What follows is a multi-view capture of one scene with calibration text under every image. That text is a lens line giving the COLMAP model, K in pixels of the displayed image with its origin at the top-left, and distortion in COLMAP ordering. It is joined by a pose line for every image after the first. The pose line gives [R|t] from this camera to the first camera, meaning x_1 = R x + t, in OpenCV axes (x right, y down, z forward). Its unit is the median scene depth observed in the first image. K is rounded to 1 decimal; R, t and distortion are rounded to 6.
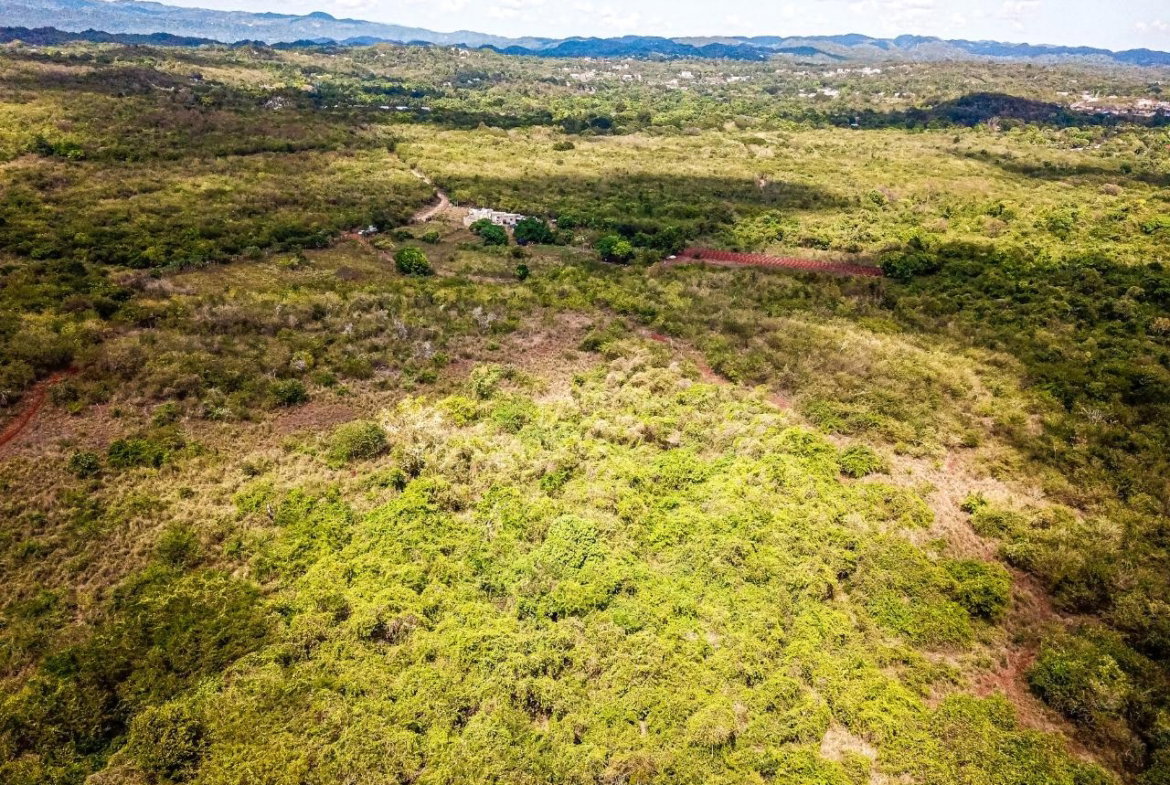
lens RADIAL K [[888.1, 0, 584.7], [0, 888.1, 393.5], [0, 0, 1]] dist [0.006372, -0.004893]
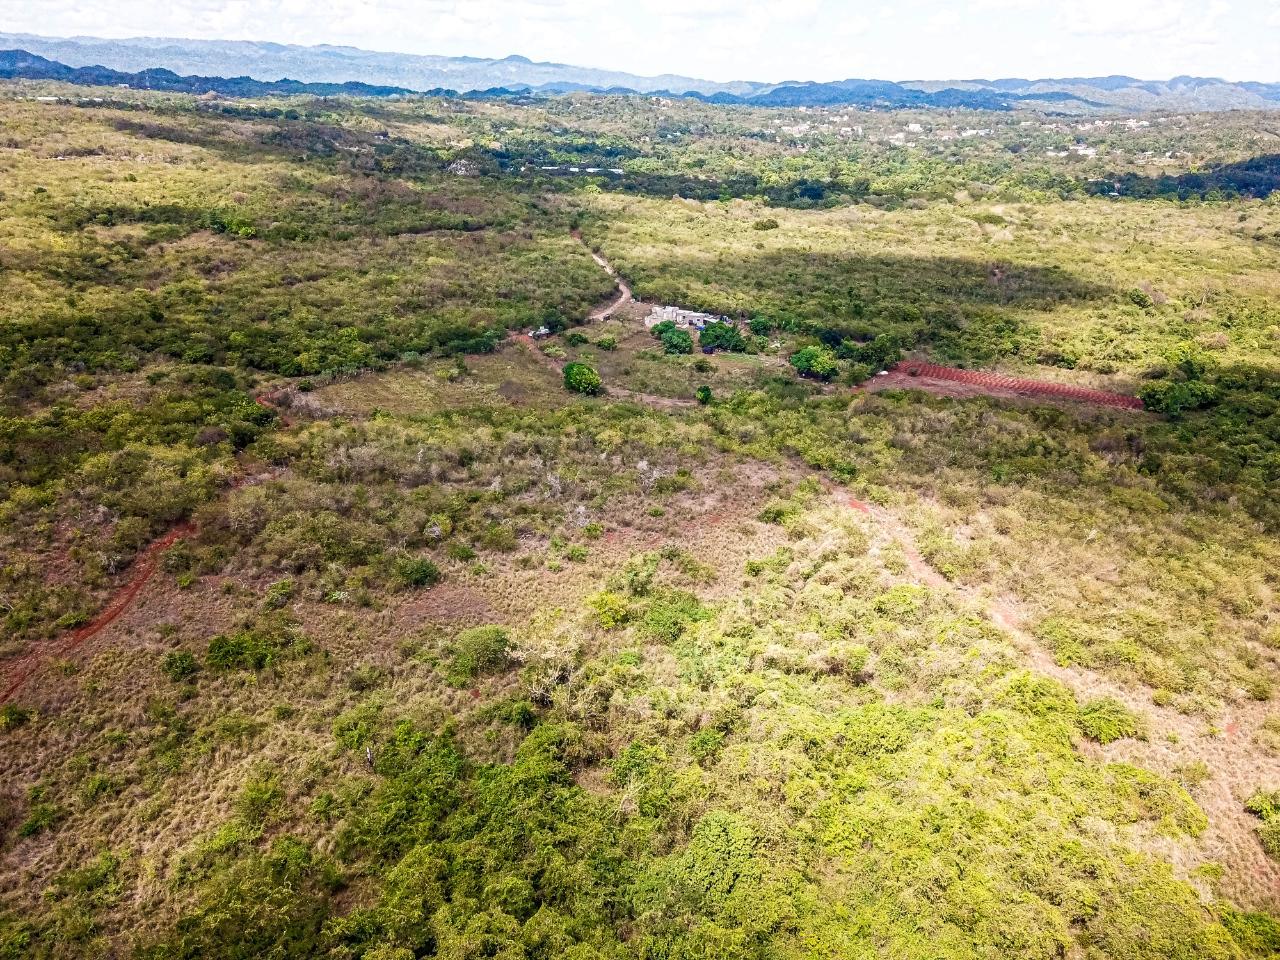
lens RADIAL K [[967.7, 0, 642.9], [0, 967.7, 488.6], [0, 0, 1]] dist [0.010177, -0.010333]
pose [[0.988832, 0.053667, -0.139037, 0.009370], [-0.051331, 0.998475, 0.020335, -0.083750], [0.139916, -0.012971, 0.990078, 0.069452]]
